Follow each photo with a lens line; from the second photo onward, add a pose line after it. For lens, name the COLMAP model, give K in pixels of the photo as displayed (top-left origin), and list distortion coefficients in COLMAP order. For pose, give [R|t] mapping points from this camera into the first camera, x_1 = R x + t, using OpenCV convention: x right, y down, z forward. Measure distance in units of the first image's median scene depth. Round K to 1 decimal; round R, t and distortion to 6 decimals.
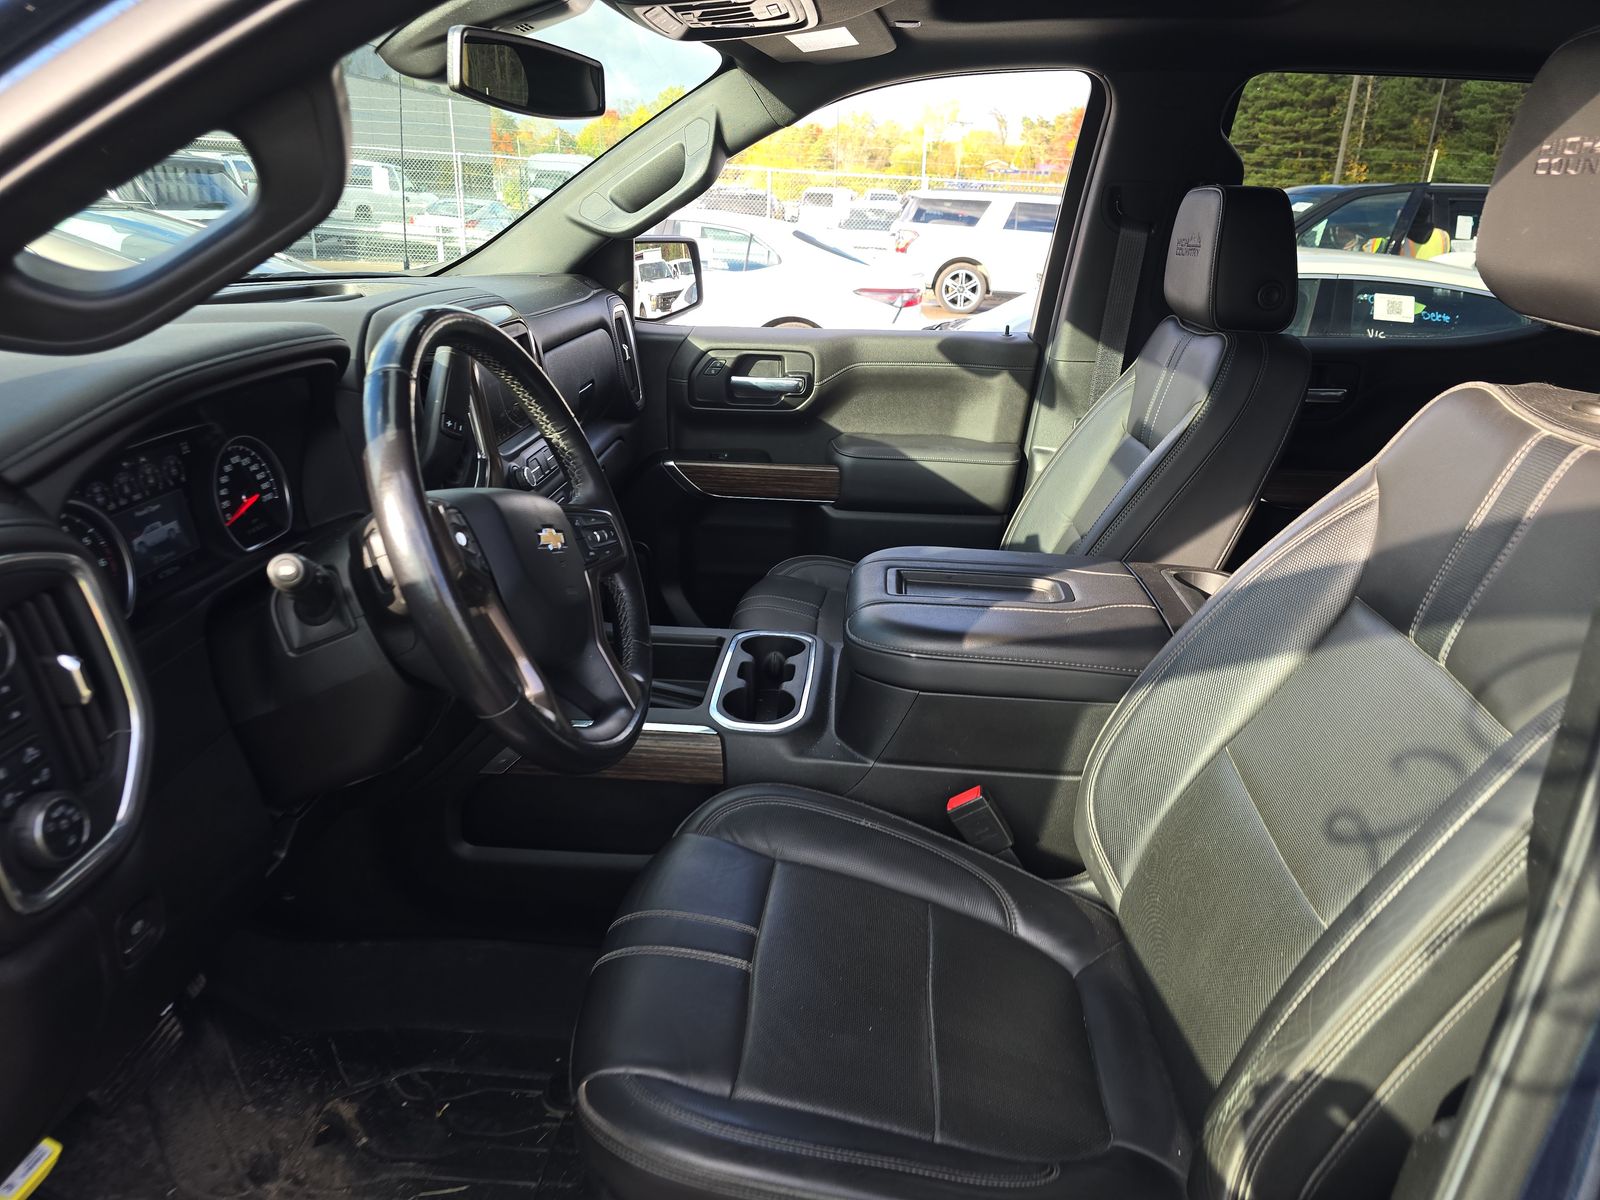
lens RADIAL K [[1112.2, 0, 810.0], [0, 1112.2, 603.0], [0, 0, 1]] dist [0.037779, -0.010149]
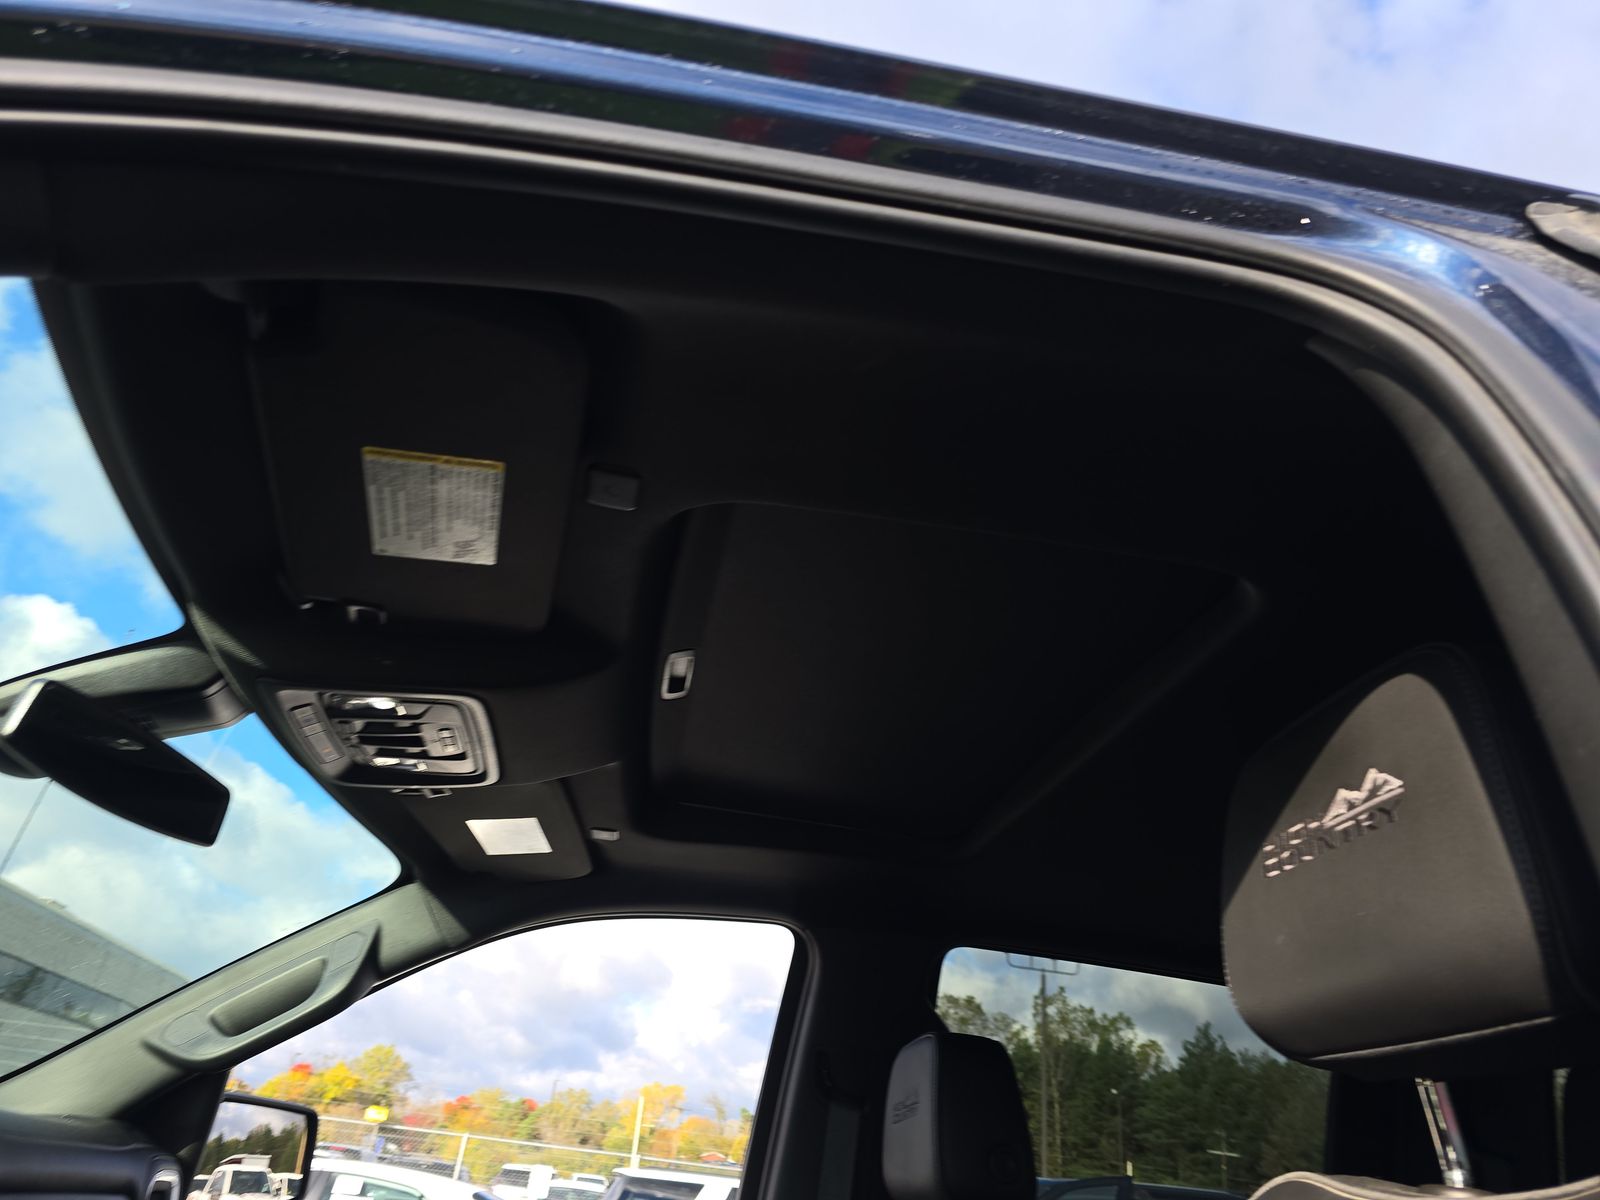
lens RADIAL K [[1112.2, 0, 824.4], [0, 1112.2, 577.8], [0, 0, 1]] dist [0.037779, -0.010149]
pose [[0.969397, 0.160129, 0.186085, 0.043035], [0.033526, 0.664543, -0.746498, 0.041643], [-0.243198, 0.729891, 0.638838, 0.142914]]
